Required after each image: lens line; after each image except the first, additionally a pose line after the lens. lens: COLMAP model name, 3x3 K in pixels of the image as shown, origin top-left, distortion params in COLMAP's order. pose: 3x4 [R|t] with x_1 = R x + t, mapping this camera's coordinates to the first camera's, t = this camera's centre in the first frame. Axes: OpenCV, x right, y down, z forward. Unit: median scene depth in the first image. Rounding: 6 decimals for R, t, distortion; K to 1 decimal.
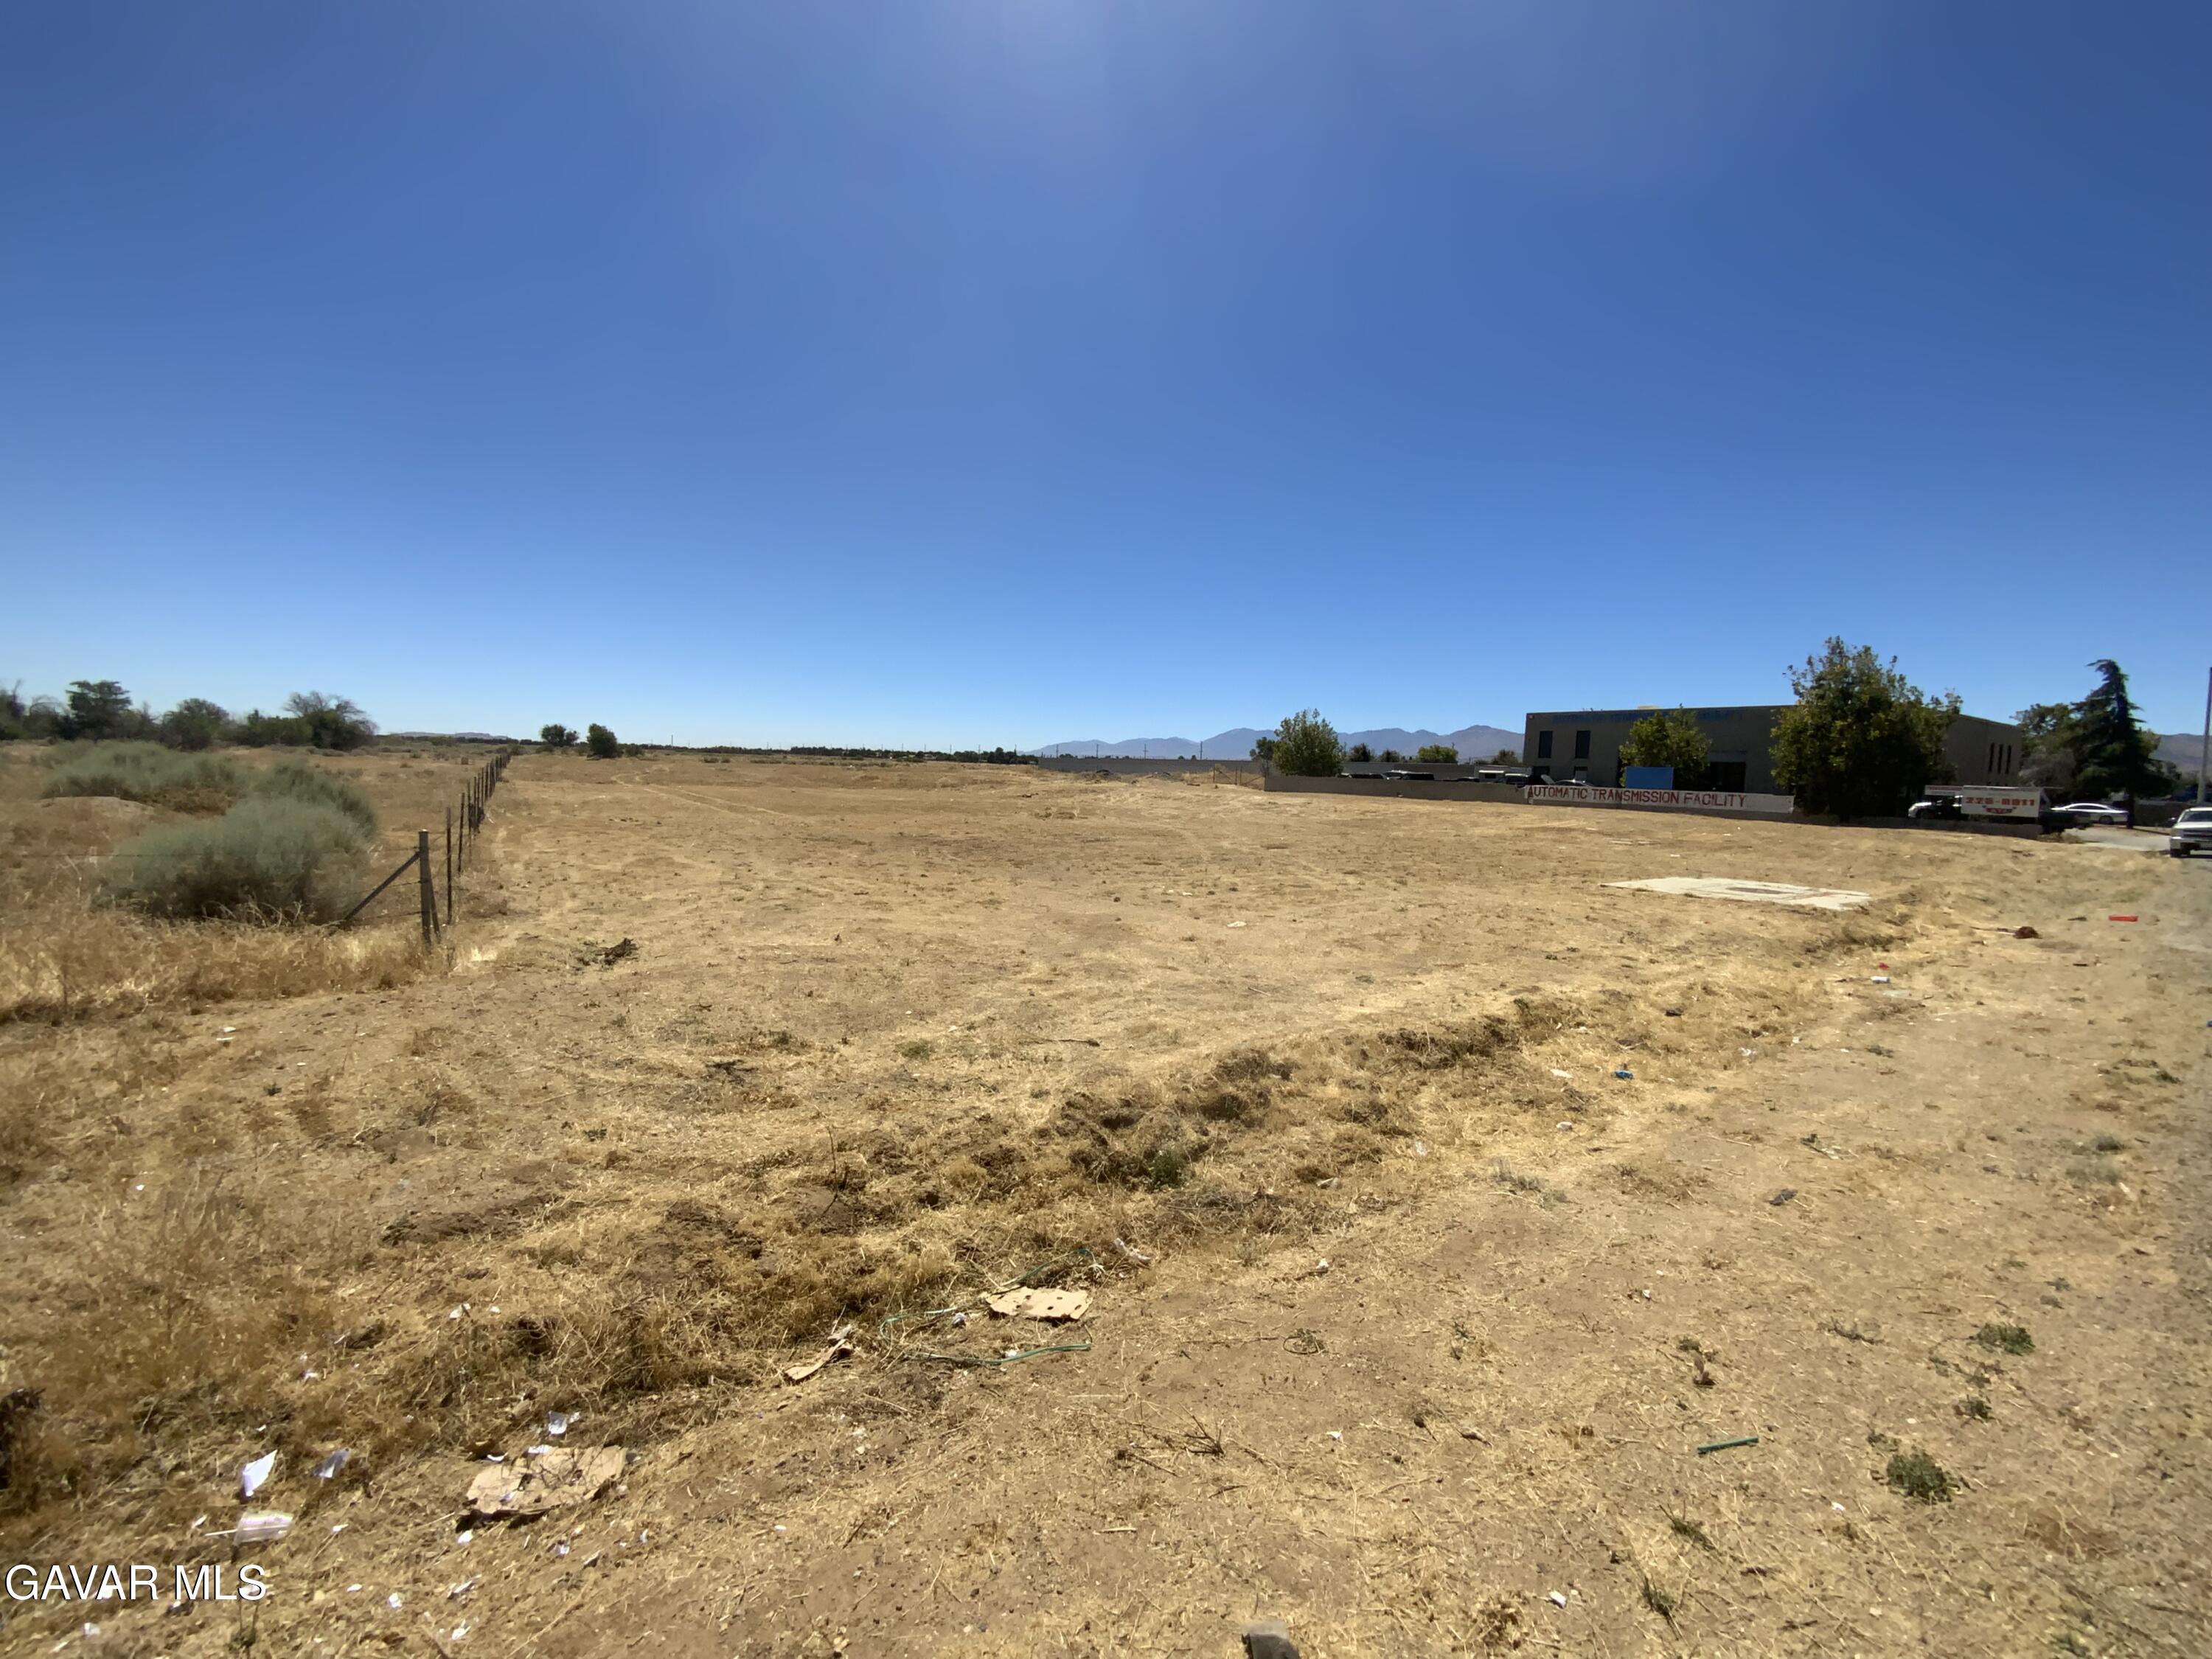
lens RADIAL K [[910.2, 0, 1094.4], [0, 910.2, 828.5], [0, 0, 1]] dist [0.011093, -0.011897]
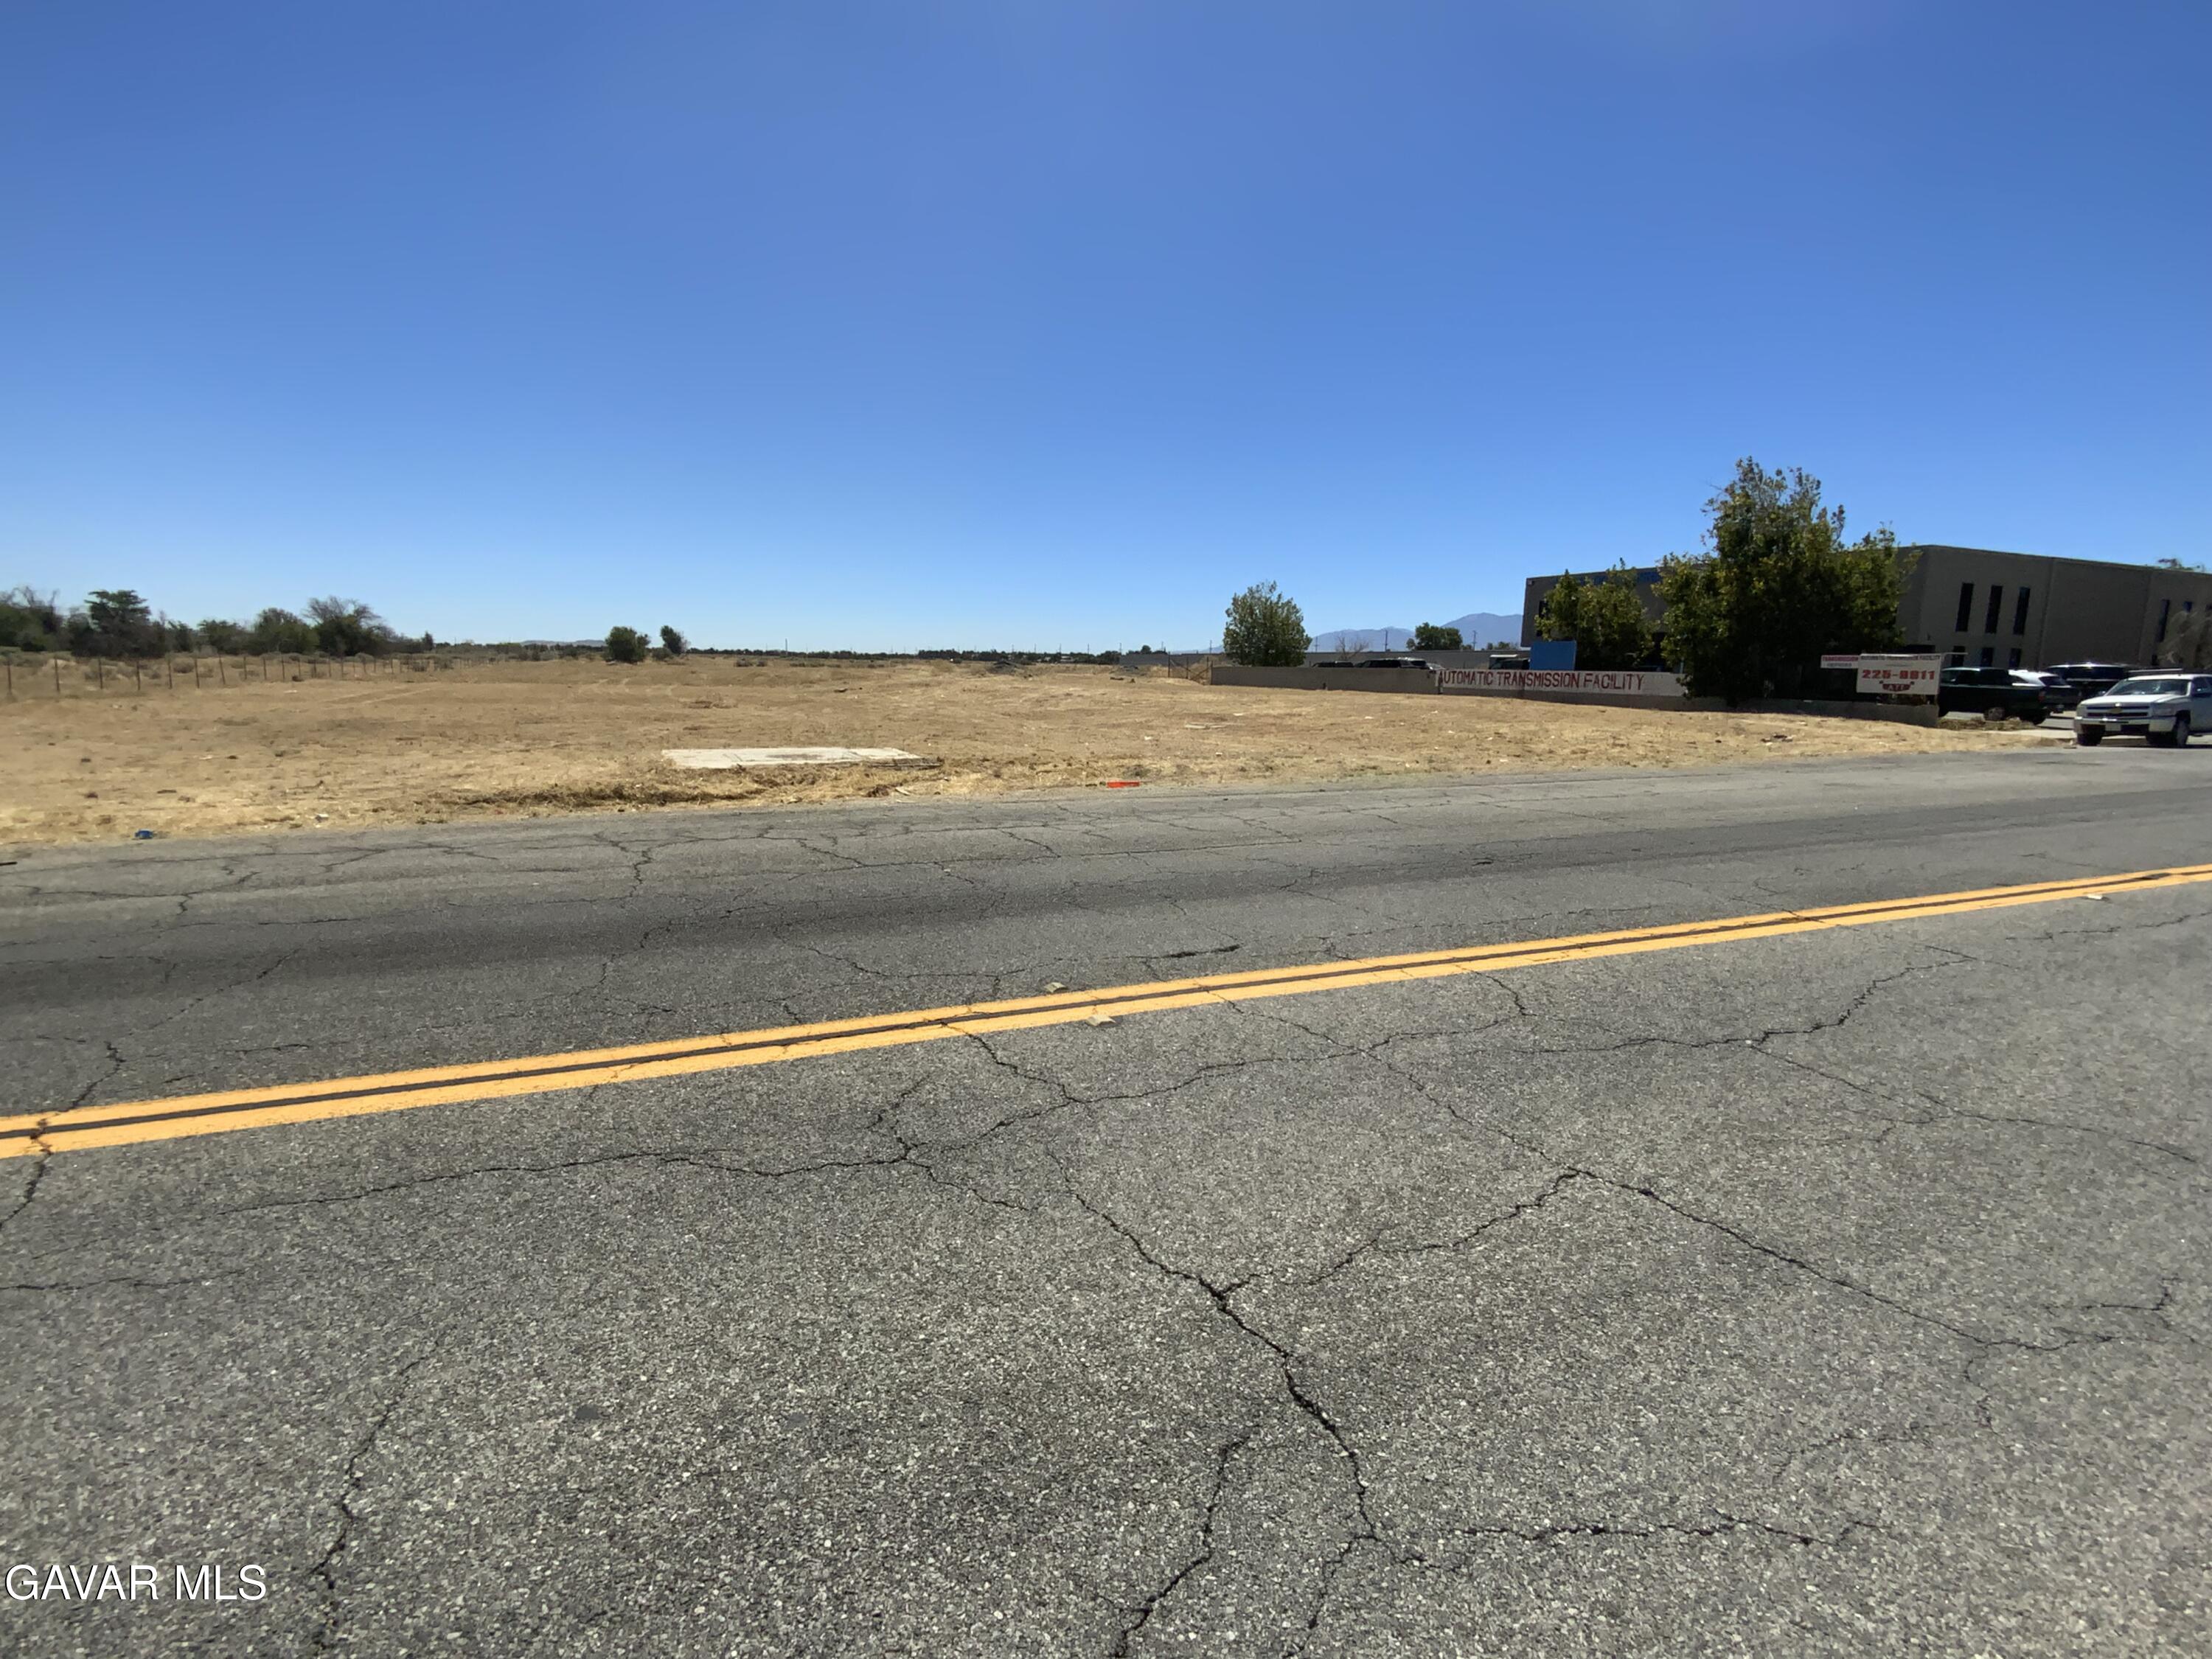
lens RADIAL K [[1091.2, 0, 1115.2], [0, 1091.2, 840.4], [0, 0, 1]] dist [0.008454, -0.008443]
pose [[0.984758, 0.011810, -0.173528, 0.970563], [0.003323, 0.996232, 0.086660, 0.046687], [0.173898, -0.085915, 0.981009, 0.015632]]
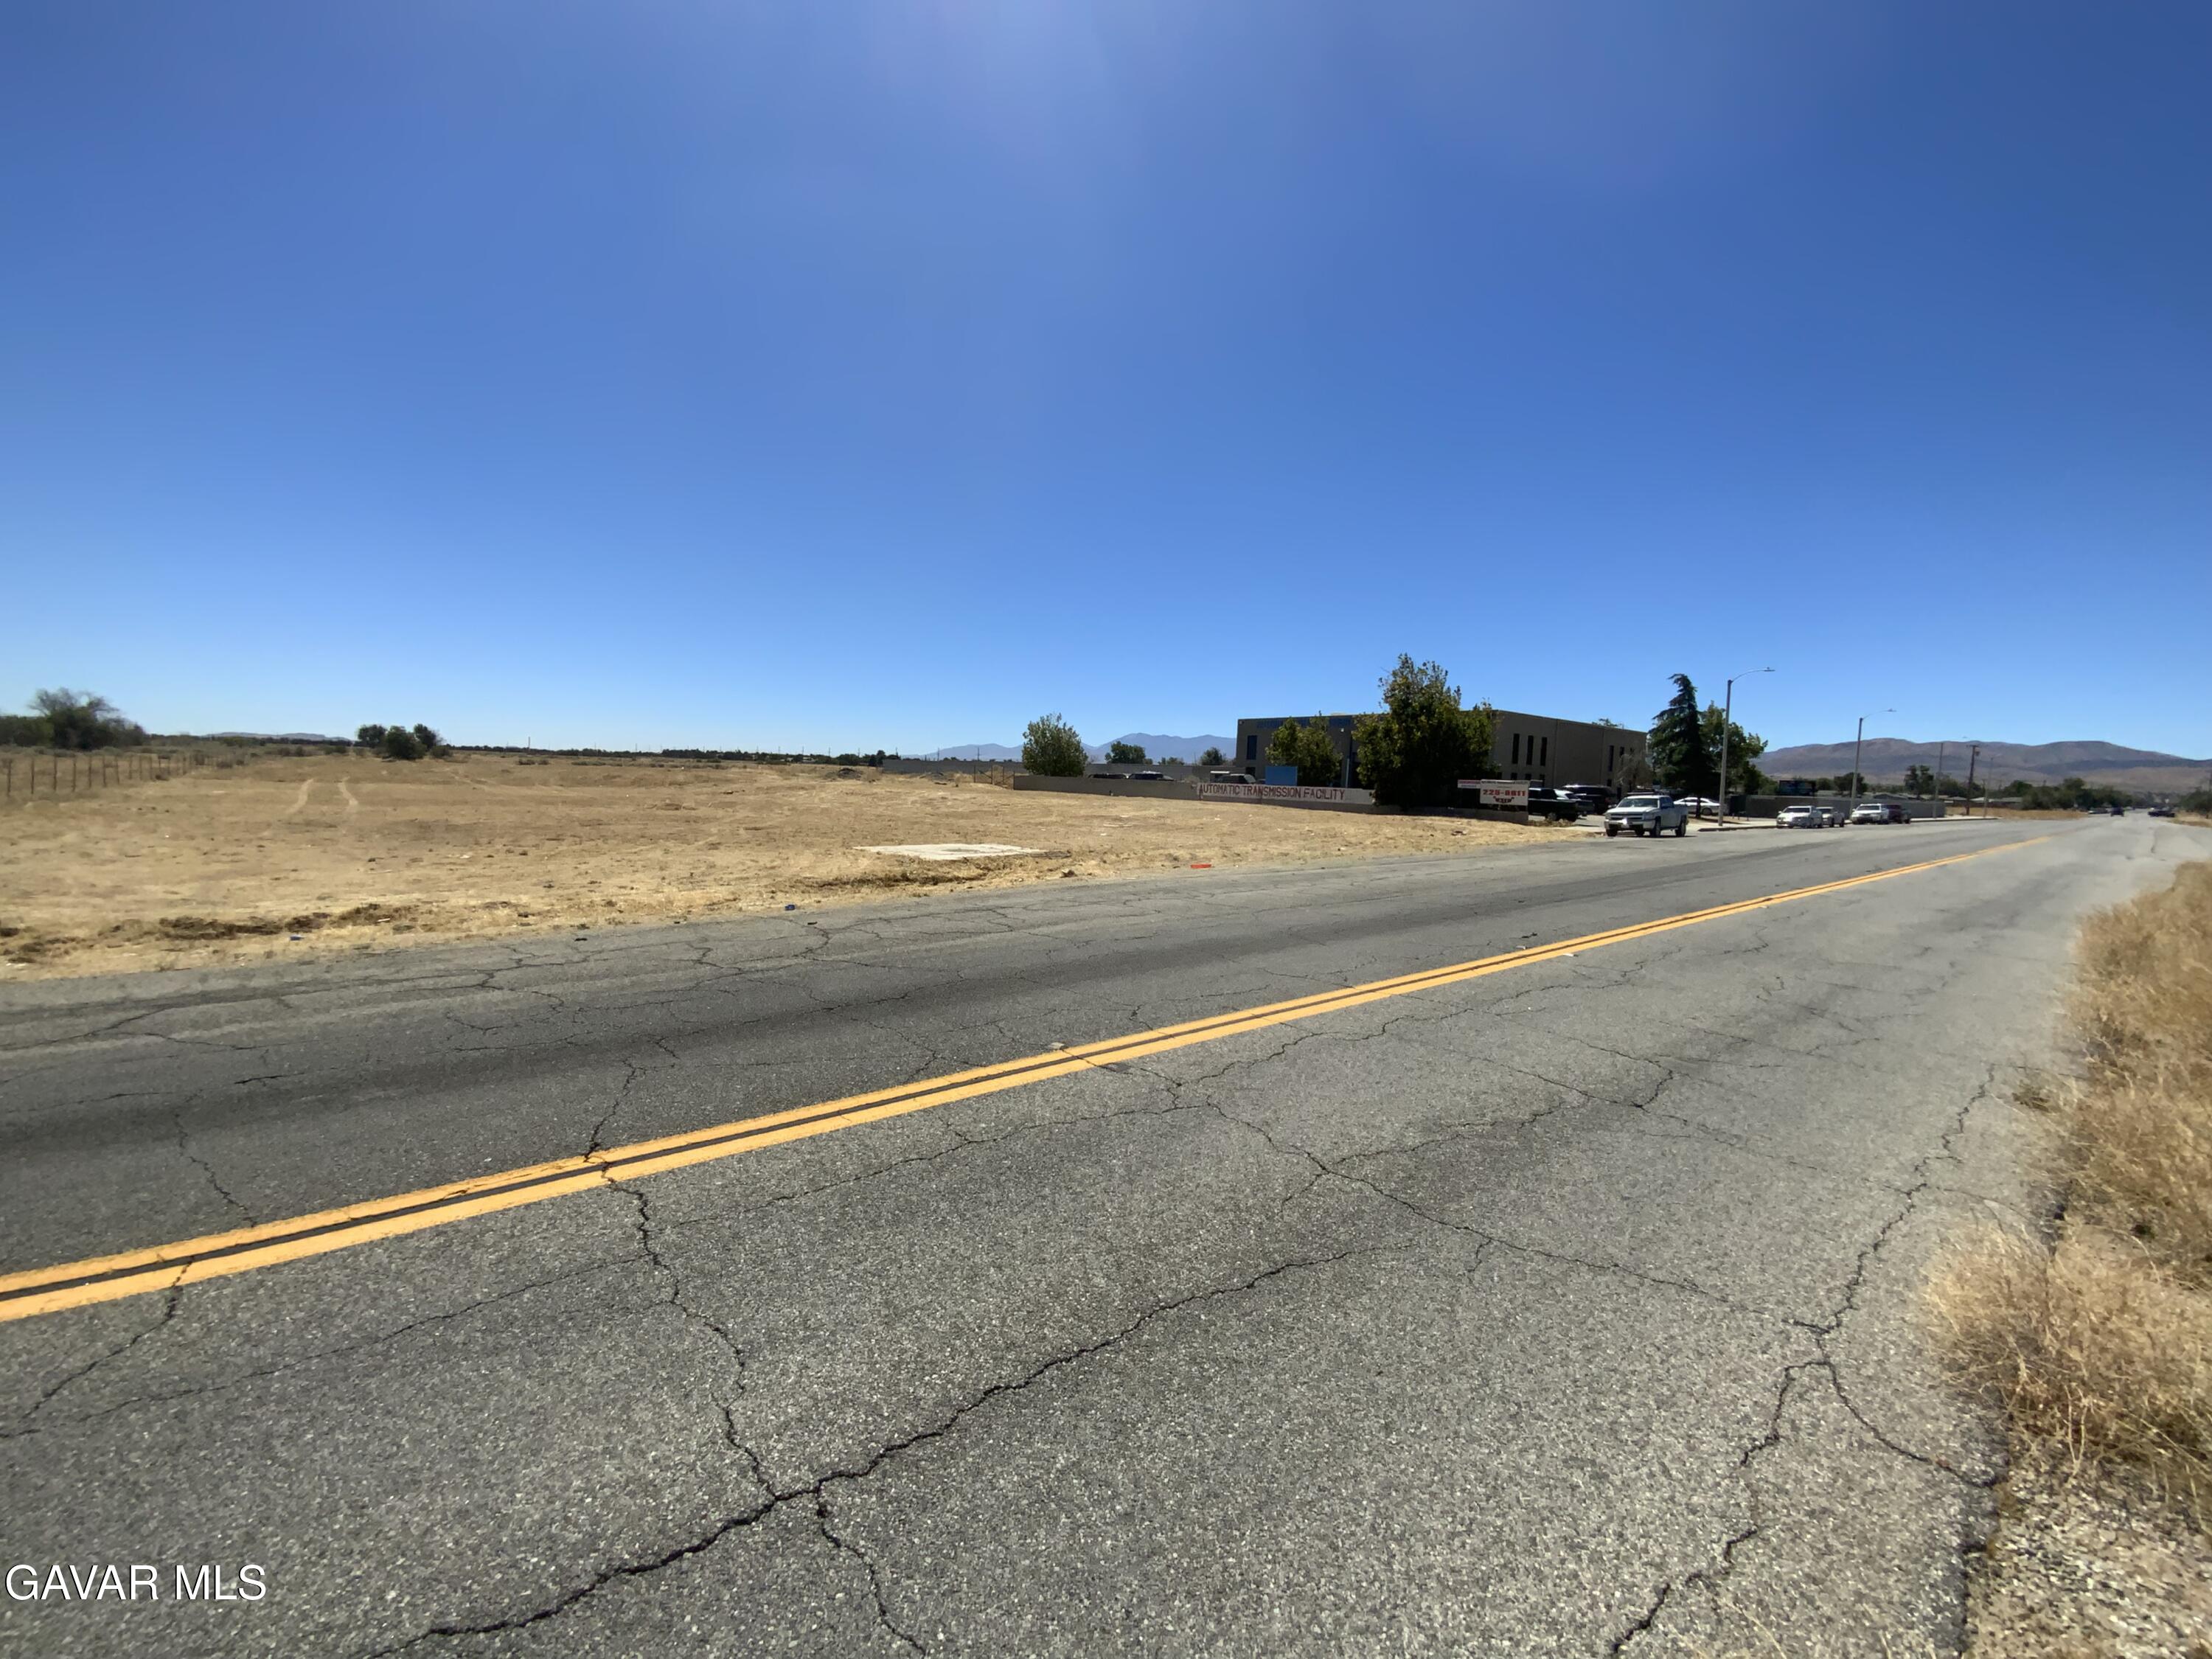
lens RADIAL K [[910.2, 0, 1108.7], [0, 910.2, 831.8], [0, 0, 1]] dist [0.011093, -0.011897]
pose [[0.993221, -0.007197, 0.116021, 0.624434], [0.007350, 0.999973, -0.000895, 0.034812], [-0.116011, 0.001741, 0.993246, -0.246116]]
